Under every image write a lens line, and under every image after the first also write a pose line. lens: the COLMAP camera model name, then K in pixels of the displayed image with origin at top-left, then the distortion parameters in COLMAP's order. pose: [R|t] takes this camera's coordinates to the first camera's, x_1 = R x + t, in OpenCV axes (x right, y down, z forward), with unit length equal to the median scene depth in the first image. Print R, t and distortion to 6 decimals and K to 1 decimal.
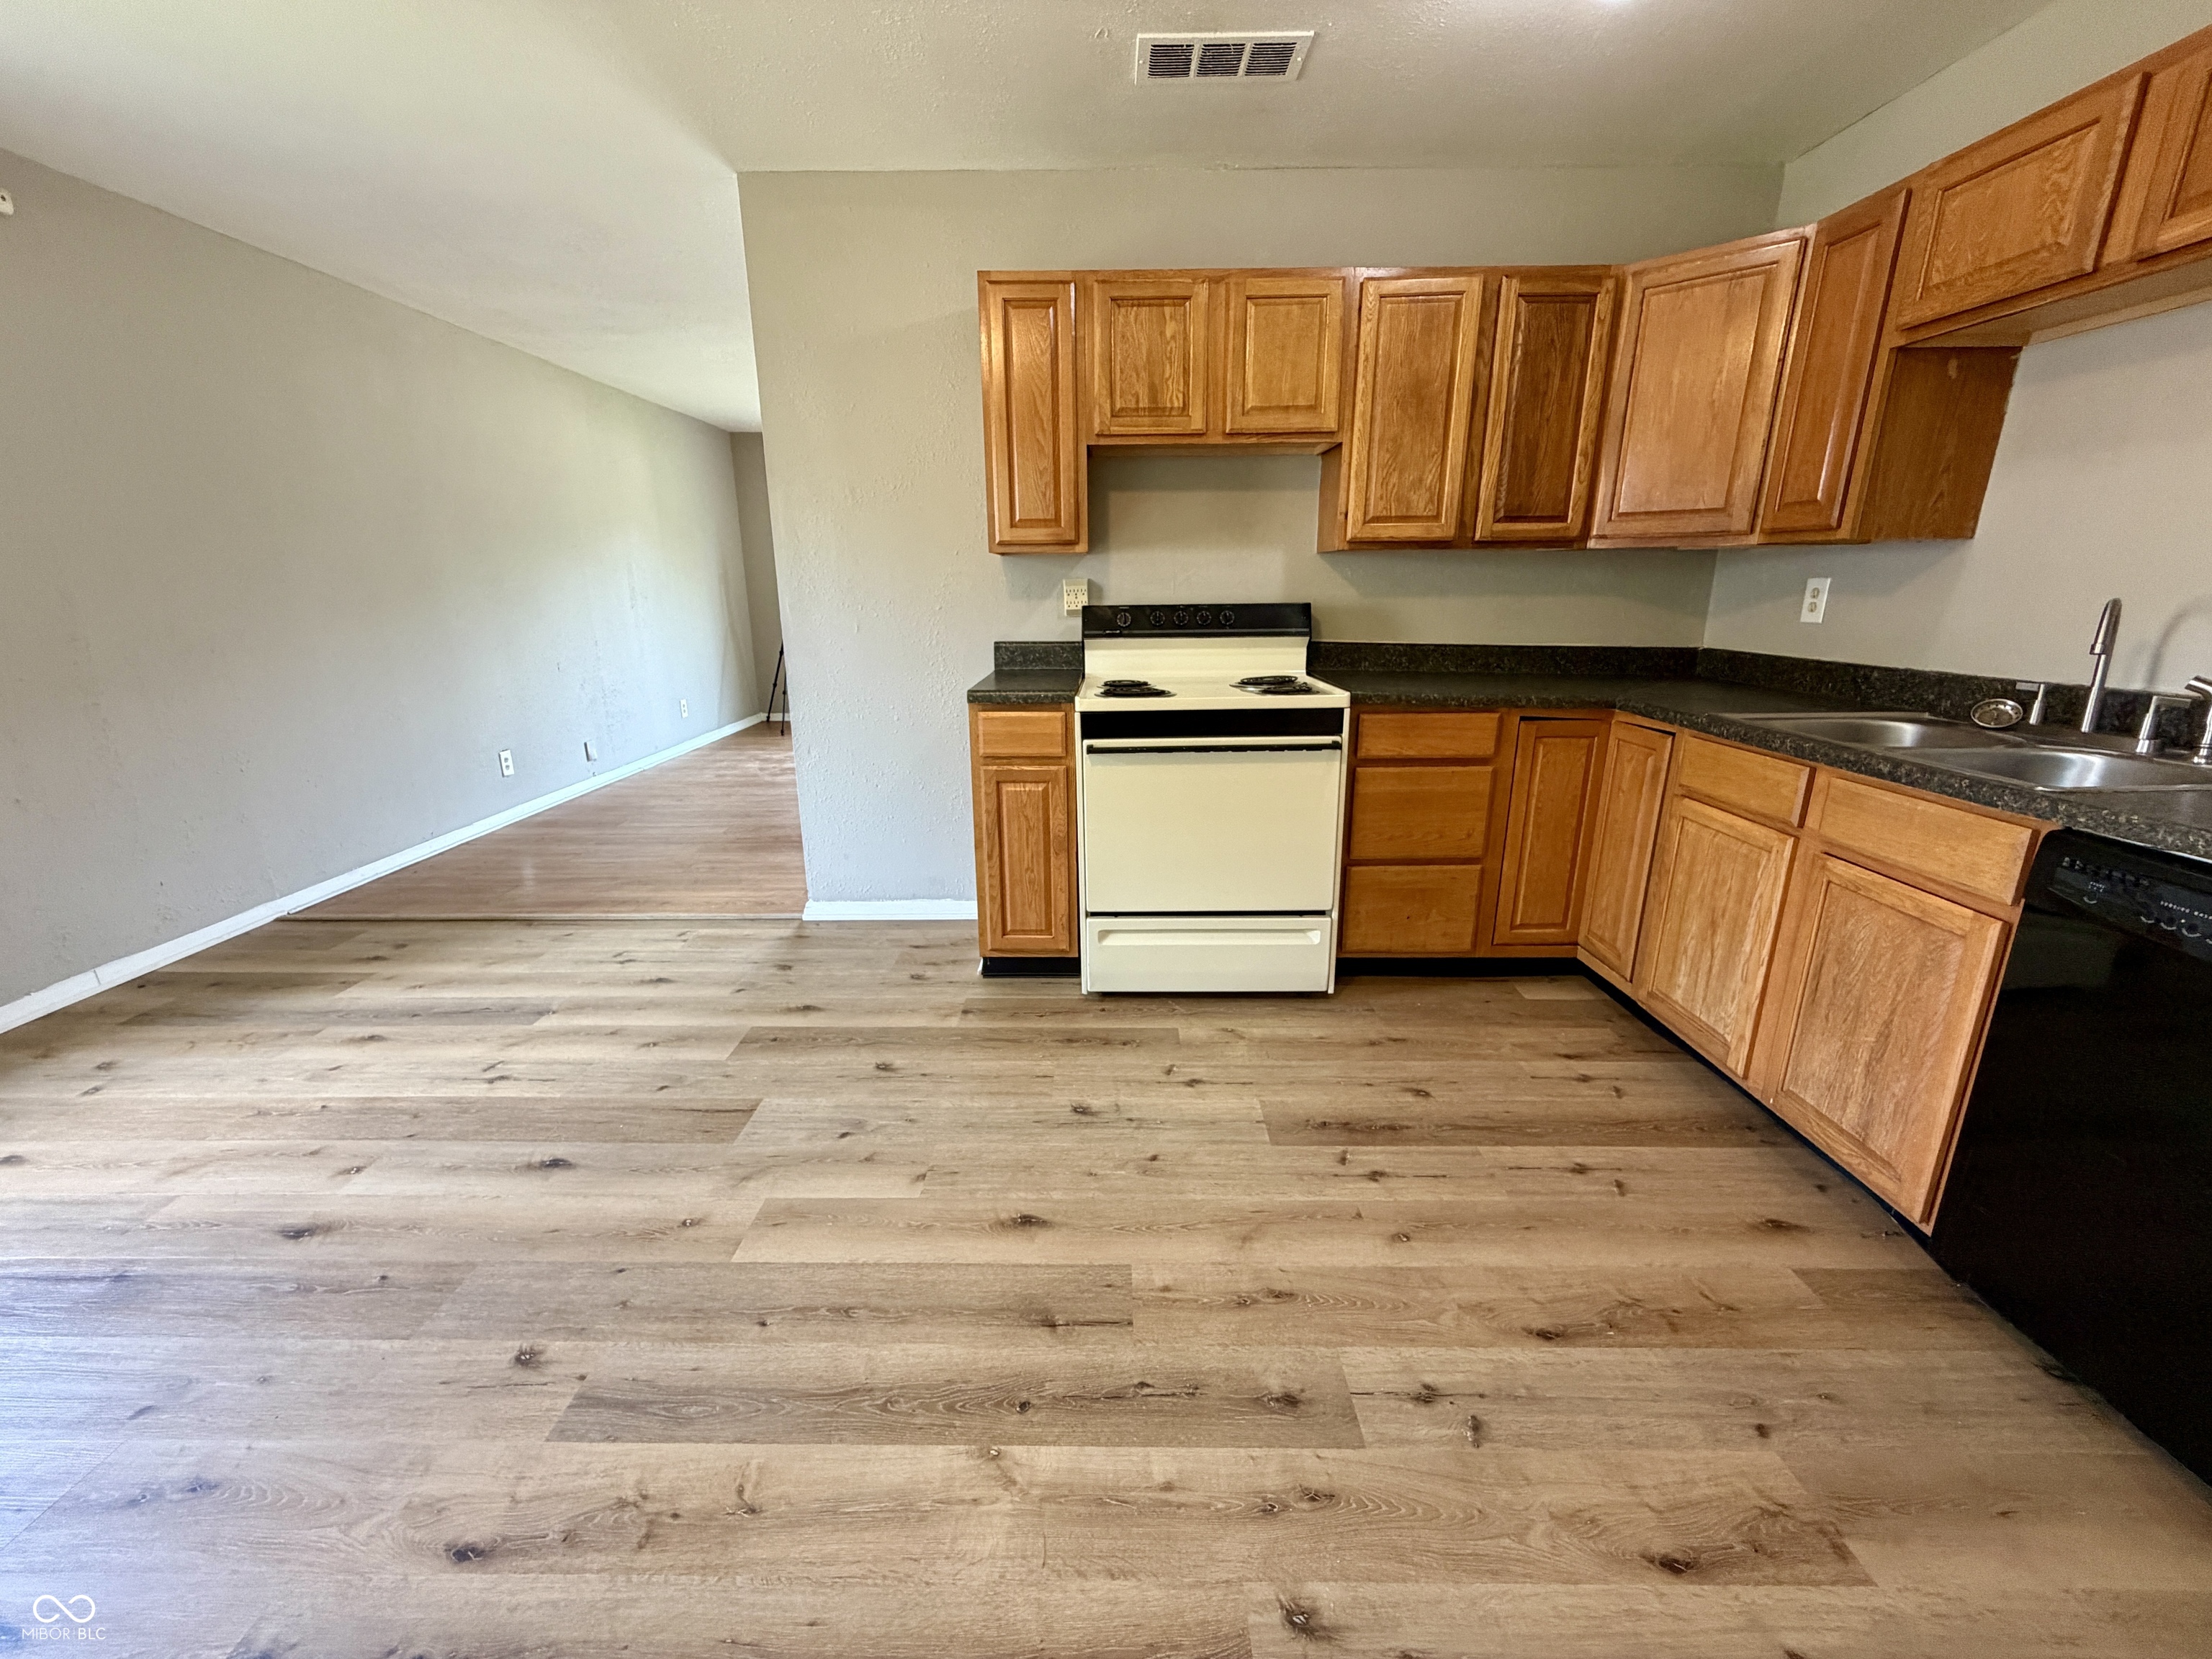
lens RADIAL K [[888.4, 0, 1099.6], [0, 888.4, 832.4], [0, 0, 1]] dist [0.001300, -0.000114]
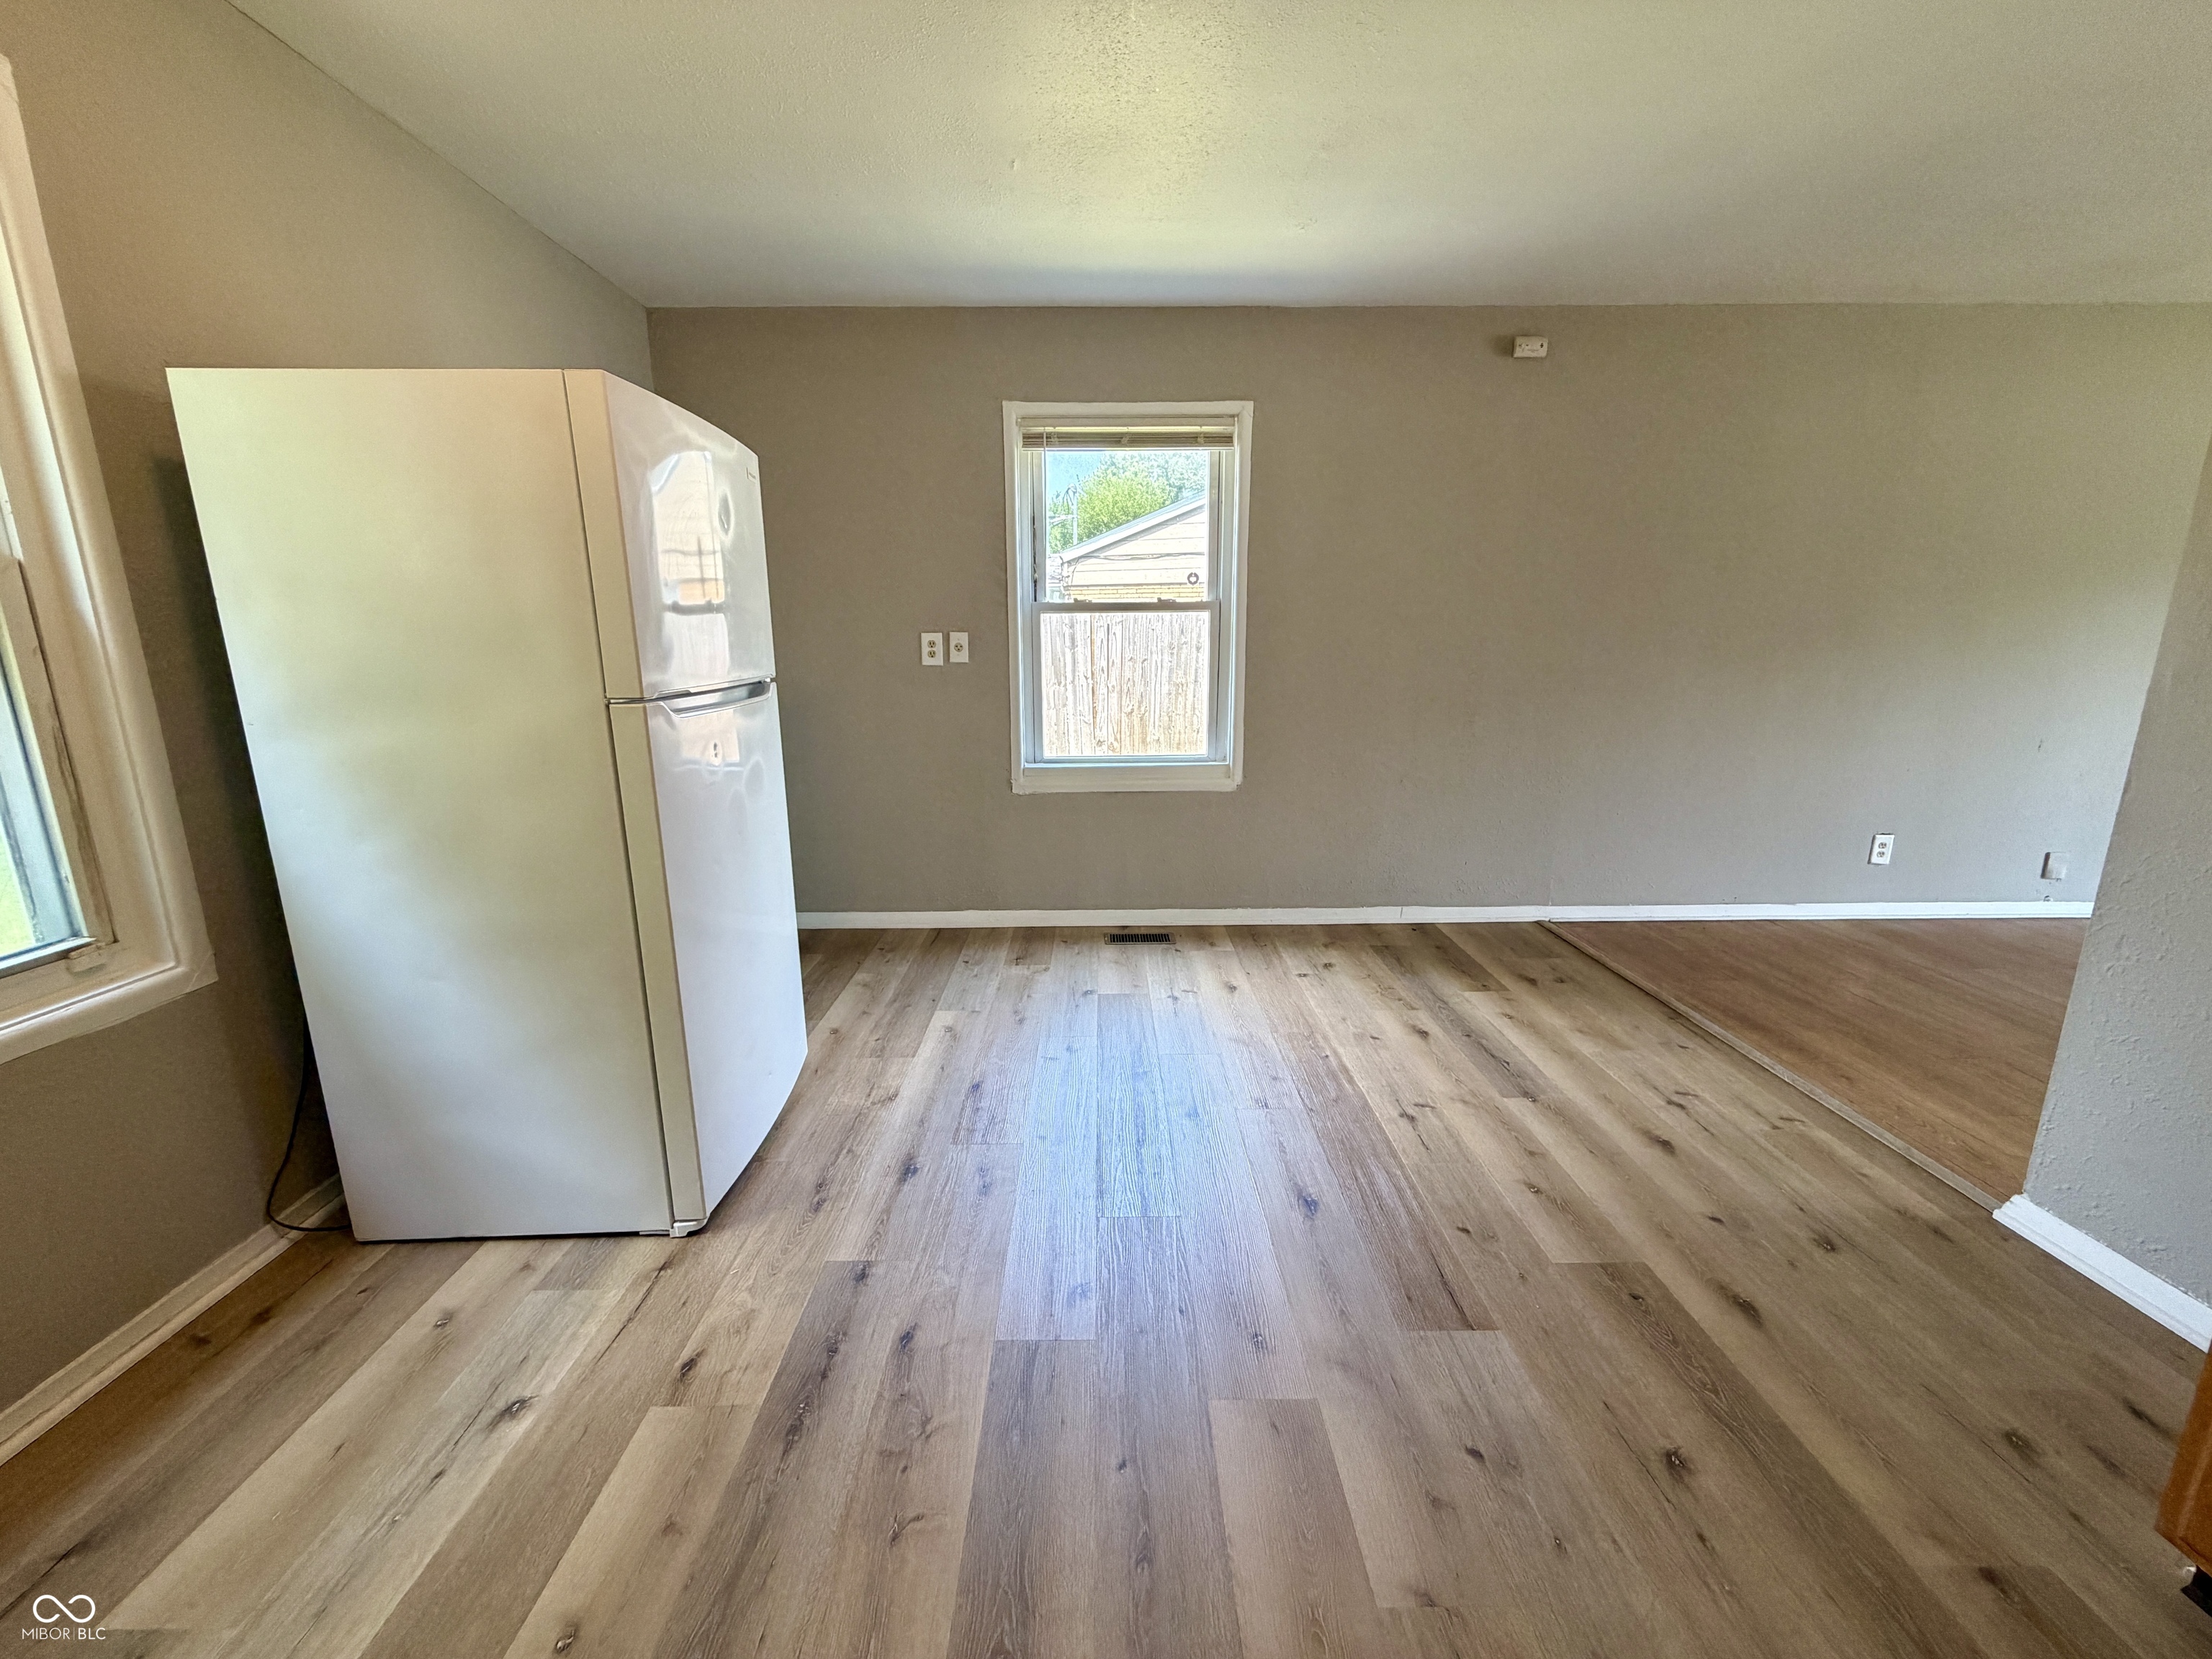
lens RADIAL K [[888.4, 0, 1107.2], [0, 888.4, 824.5], [0, 0, 1]] dist [0.001300, -0.000114]
pose [[0.012202, 0.206651, -0.978339, 0.183142], [-0.267393, 0.943454, 0.195947, -0.110050], [0.963510, 0.259210, 0.066769, 0.409350]]
